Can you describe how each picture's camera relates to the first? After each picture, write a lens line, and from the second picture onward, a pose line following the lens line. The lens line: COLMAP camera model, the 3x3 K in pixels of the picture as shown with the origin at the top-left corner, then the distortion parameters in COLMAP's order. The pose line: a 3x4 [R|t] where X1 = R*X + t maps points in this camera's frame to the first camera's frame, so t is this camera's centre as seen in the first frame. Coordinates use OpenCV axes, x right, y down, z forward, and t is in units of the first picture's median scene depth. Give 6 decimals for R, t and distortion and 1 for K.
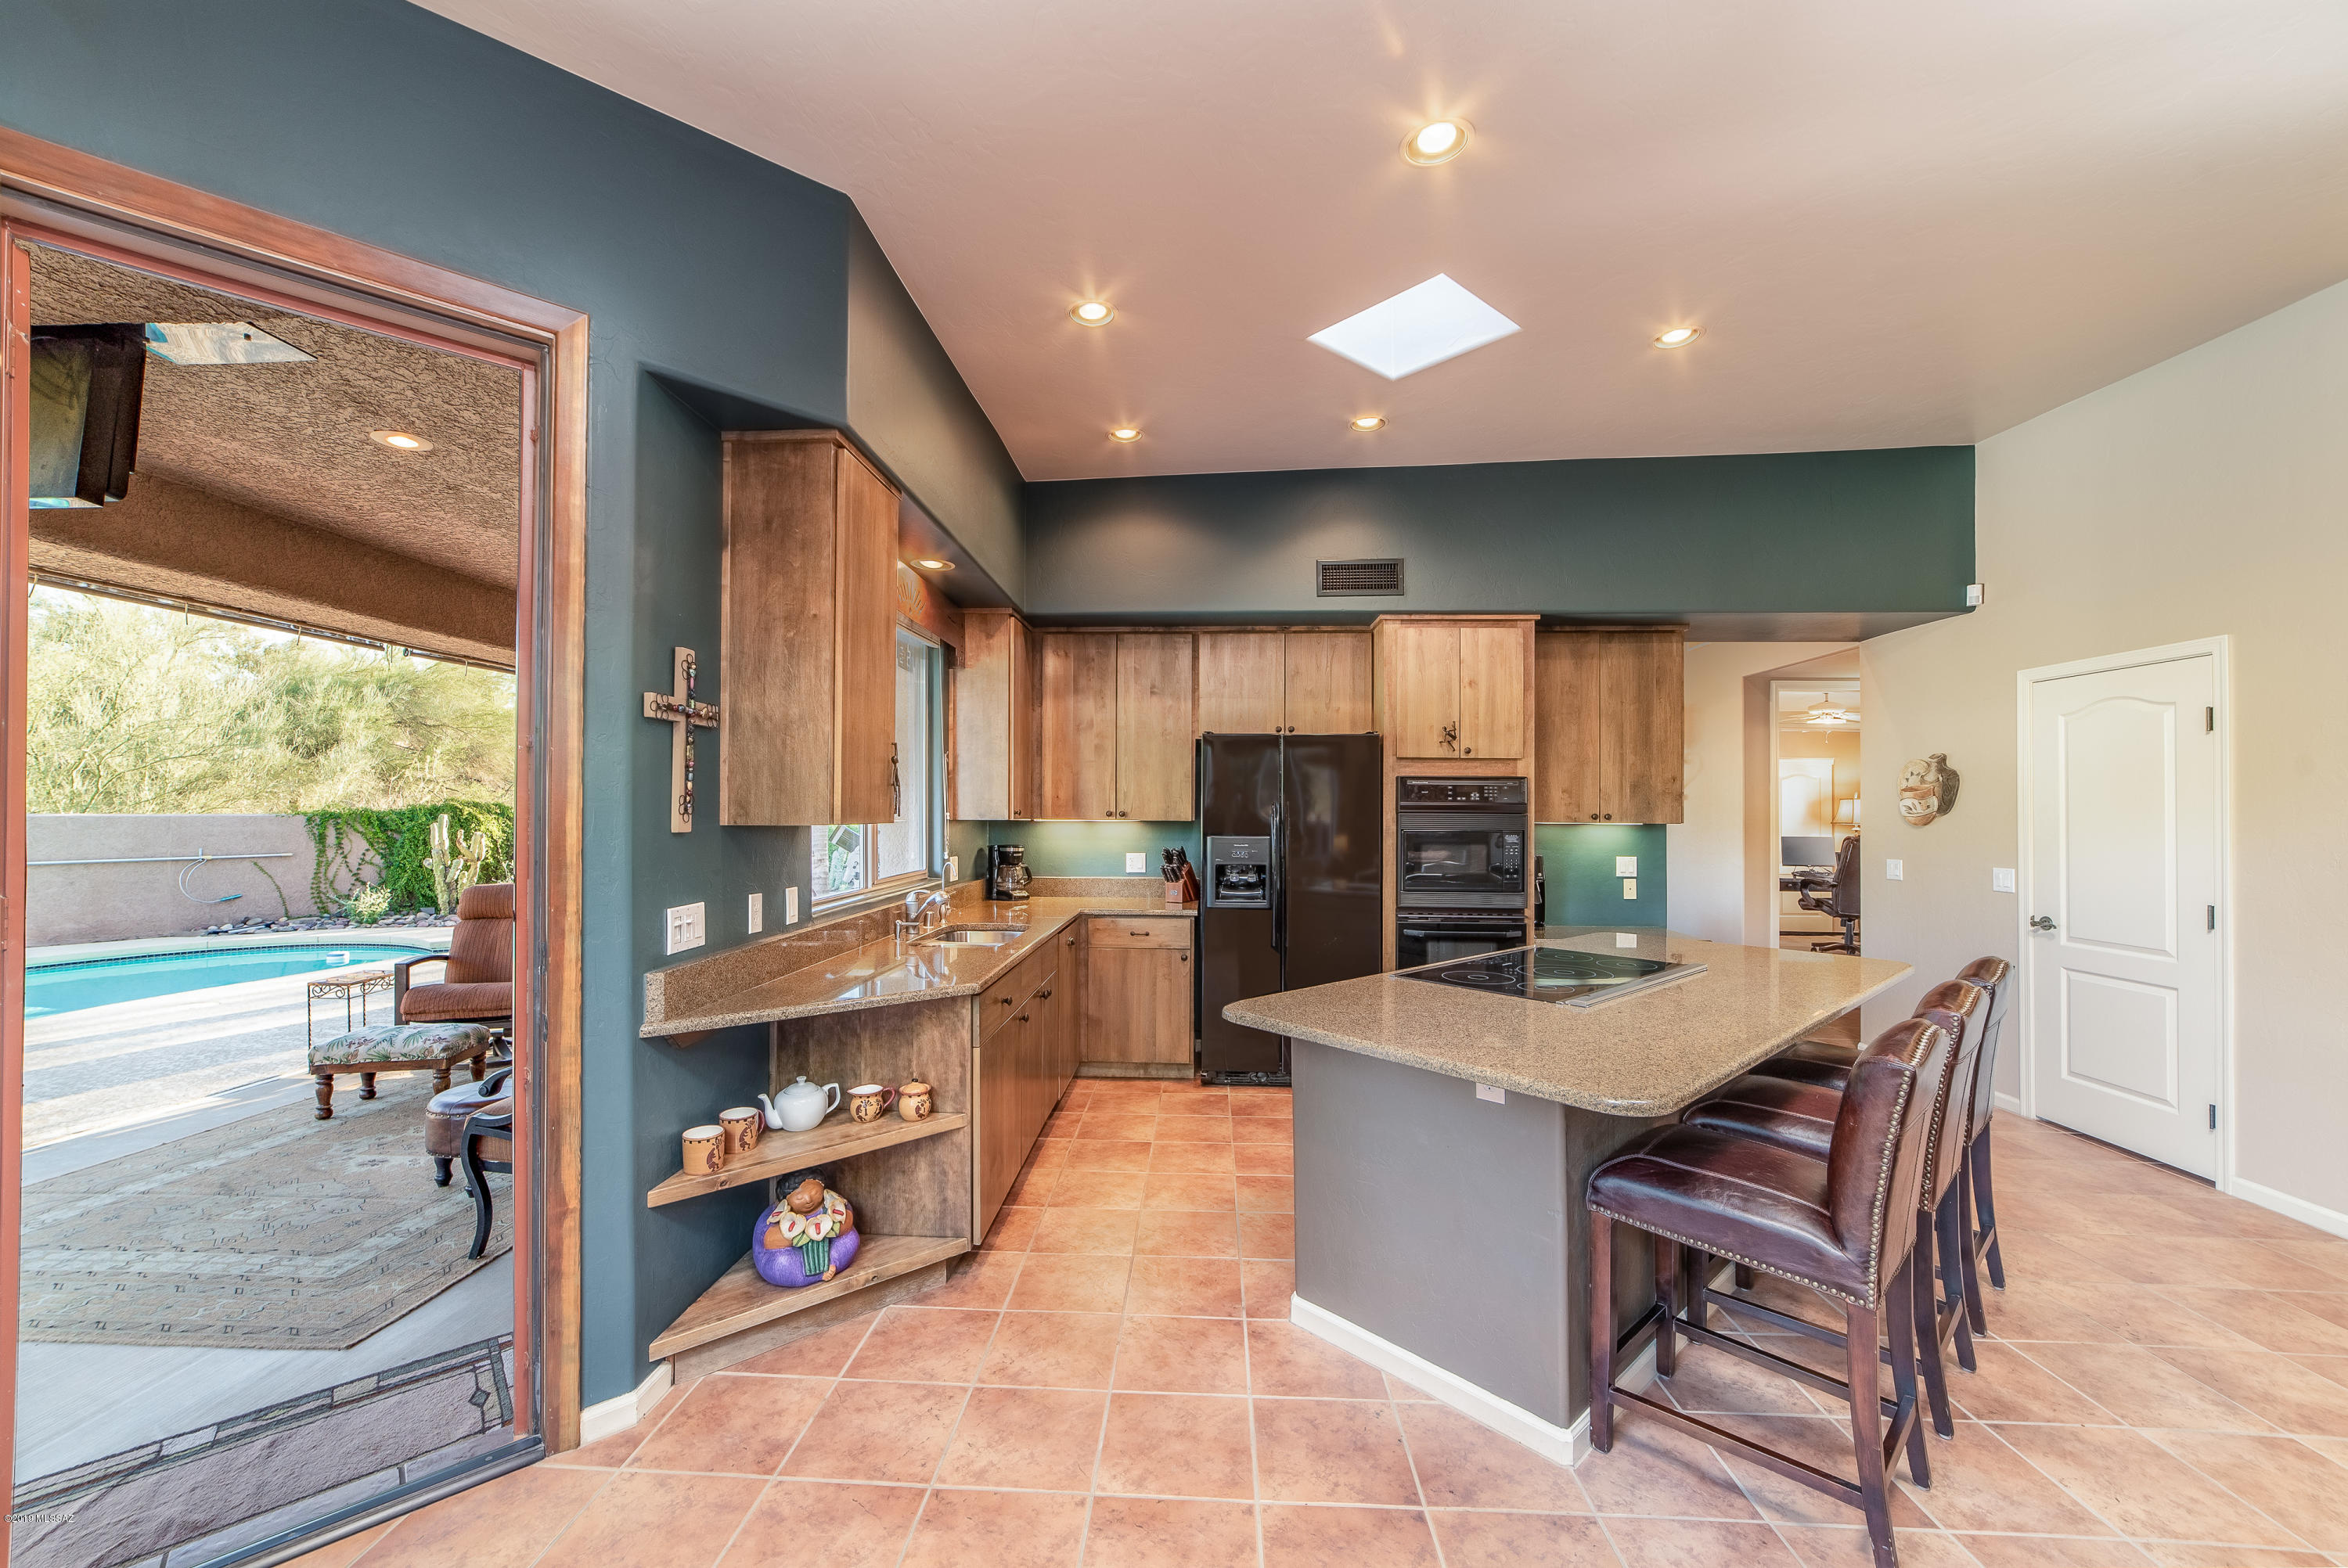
lens RADIAL K [[914.6, 0, 1174.8], [0, 914.6, 800.0], [0, 0, 1]] dist [-0.007989, 0.003441]
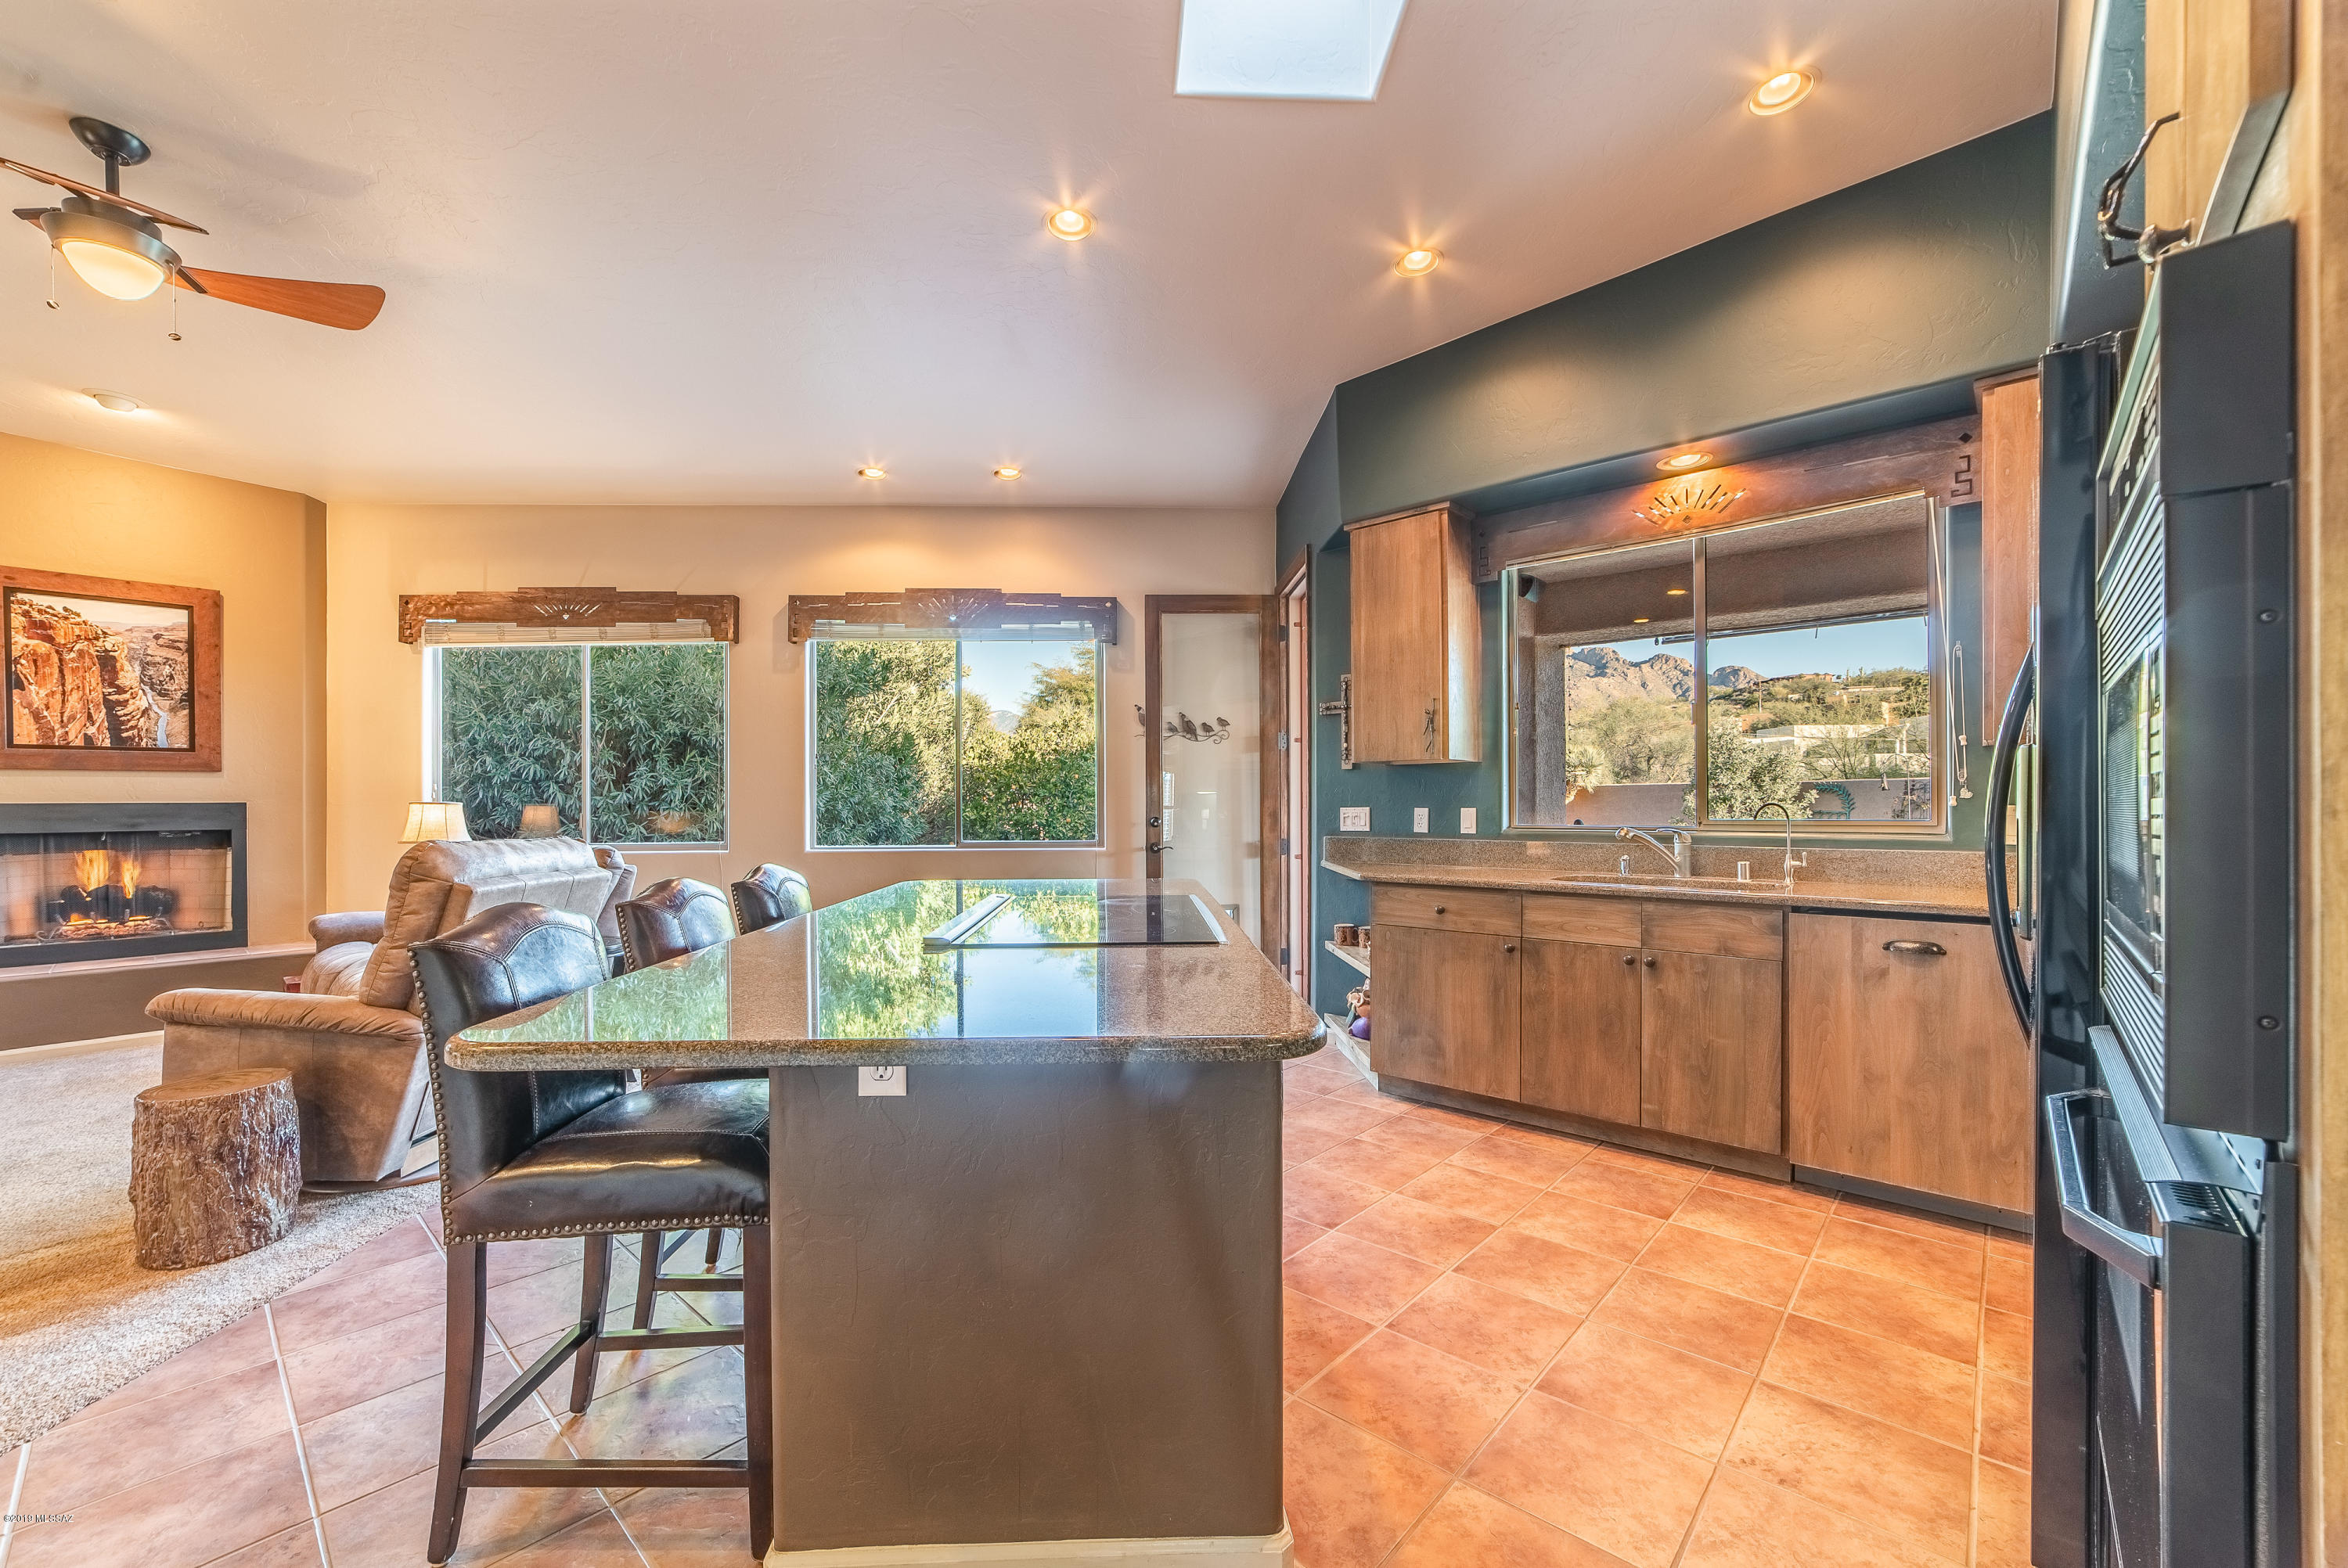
lens RADIAL K [[914.6, 0, 1156.7], [0, 914.6, 804.1], [0, 0, 1]] dist [-0.007989, 0.003441]
pose [[-0.634930, -0.004140, -0.772559, 0.584564], [0.006550, 0.999921, -0.010742, 0.063728], [0.772542, -0.011881, -0.634853, 0.945455]]
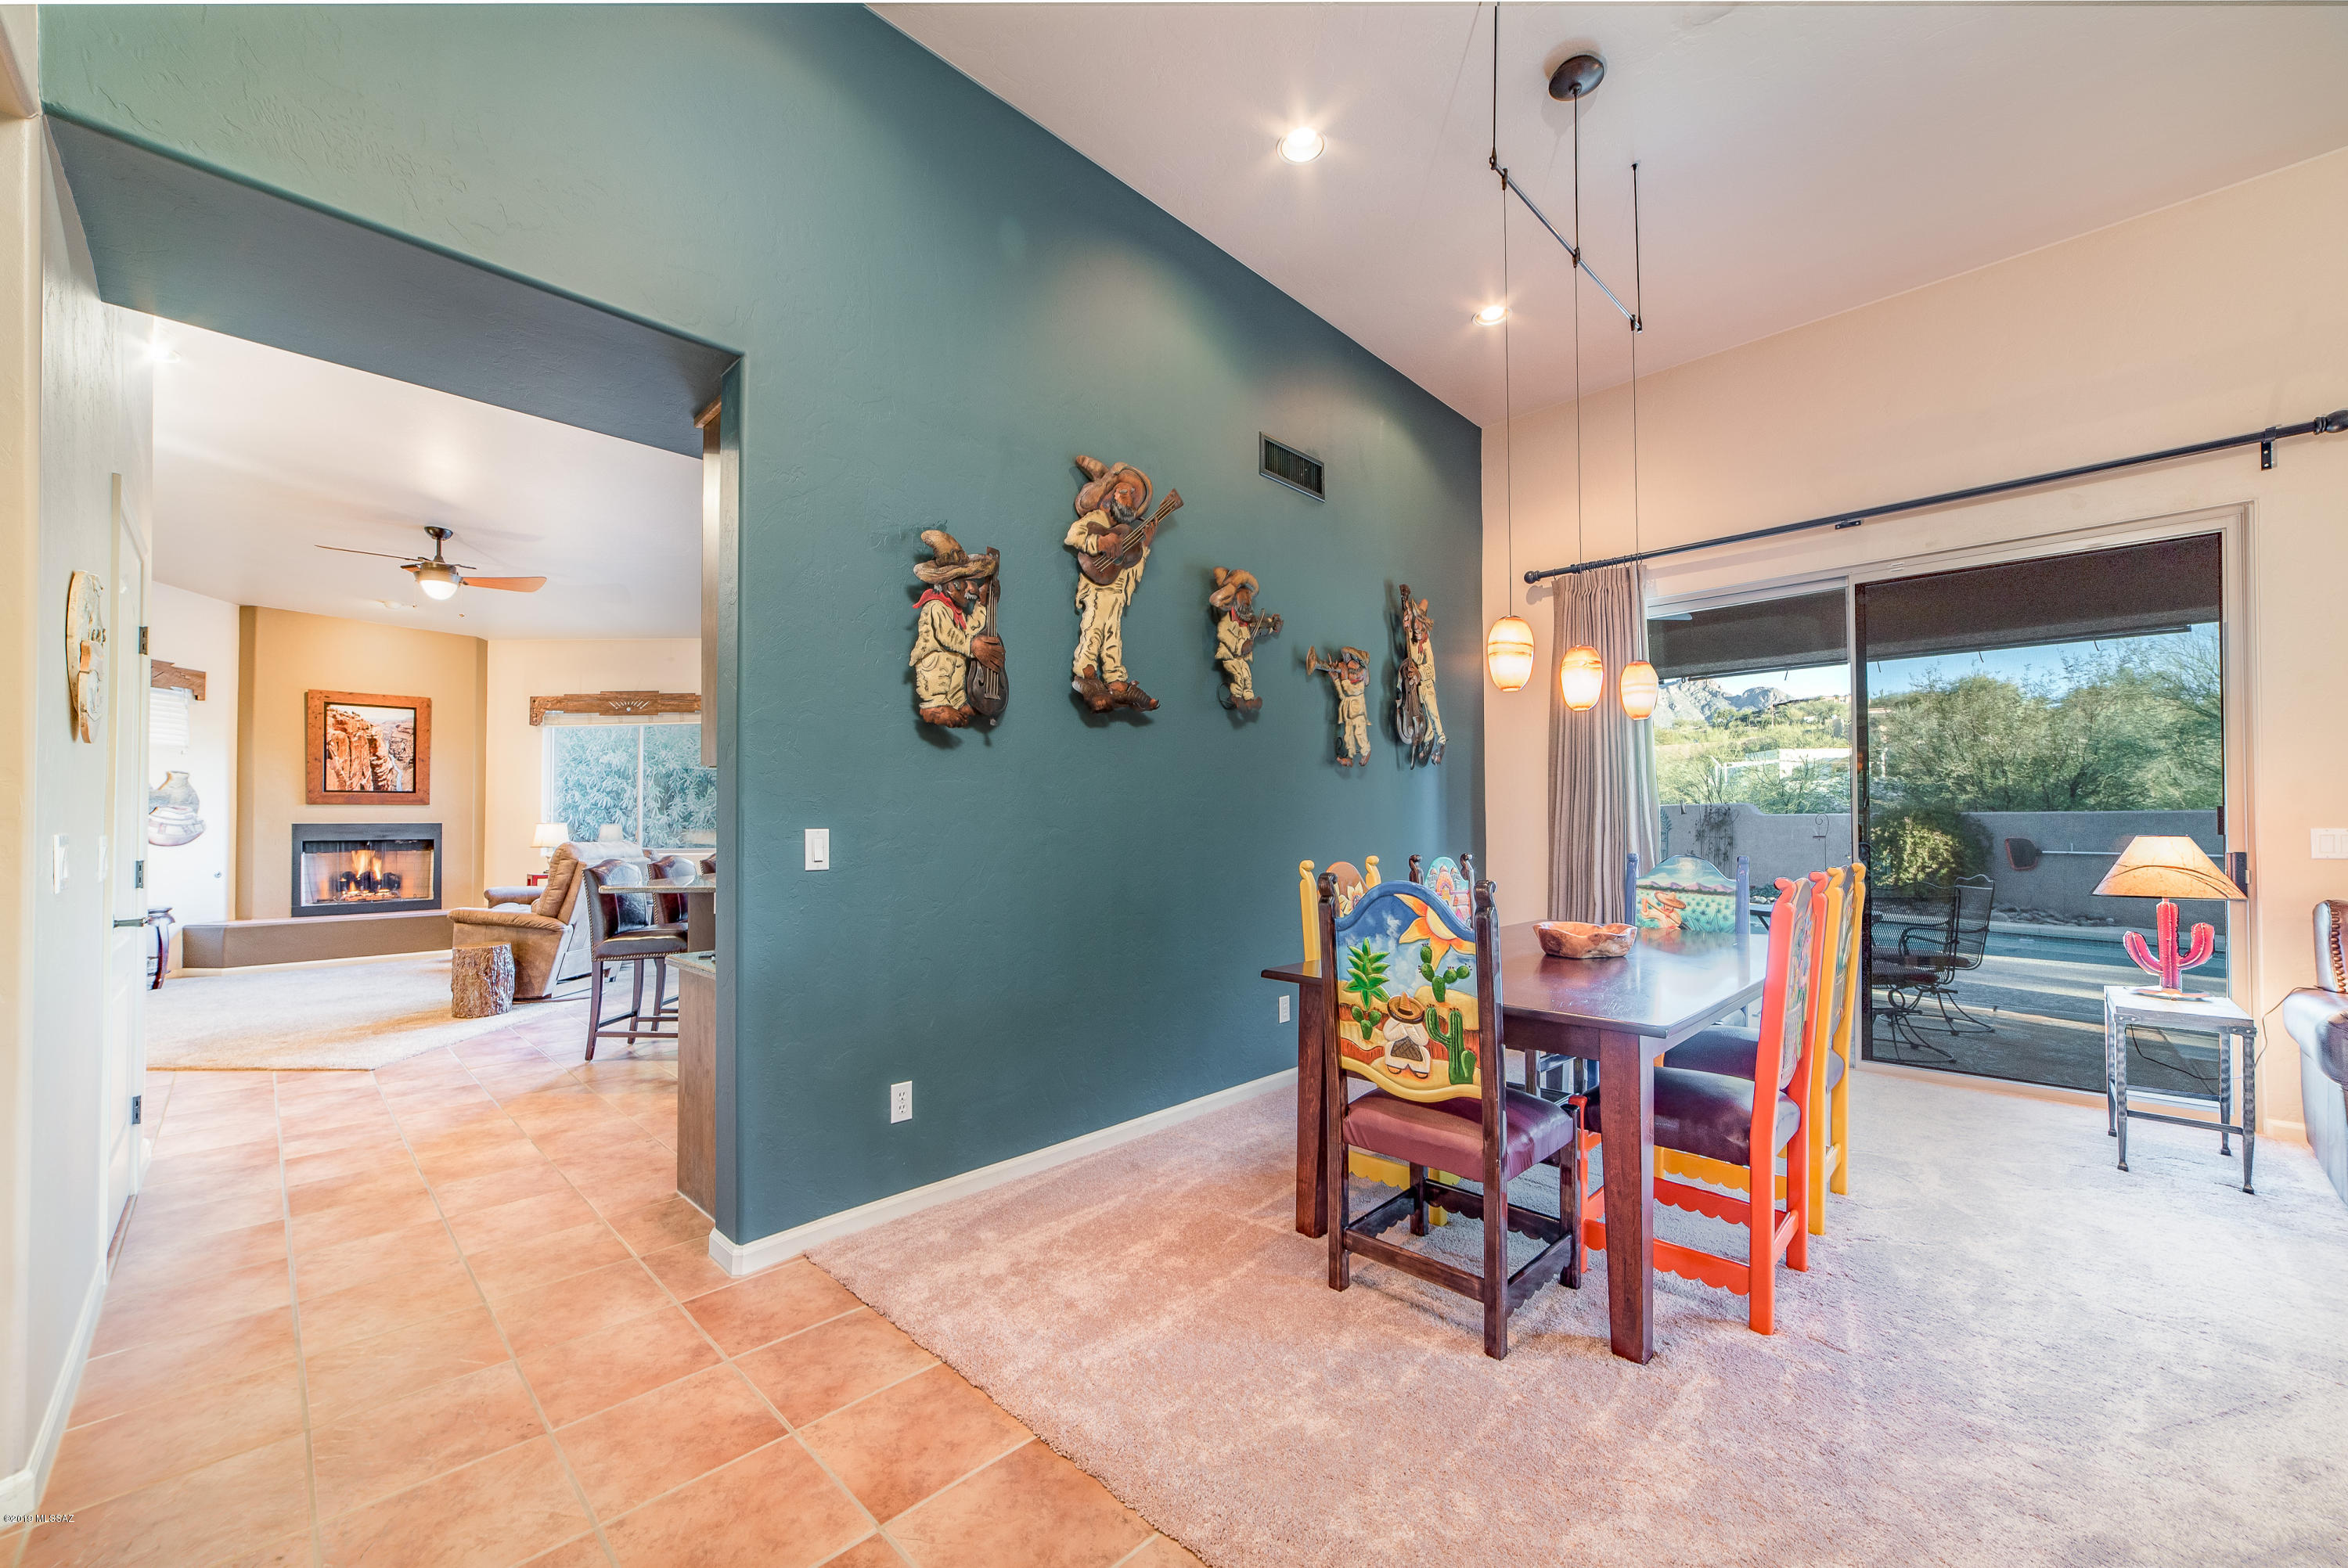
lens RADIAL K [[914.6, 0, 1155.2], [0, 914.6, 804.7], [0, 0, 1]] dist [-0.007989, 0.003441]
pose [[-0.671039, -0.020947, -0.741126, 0.830023], [0.003391, 0.999504, -0.031320, 0.068327], [0.741414, -0.023530, -0.670635, 1.698201]]
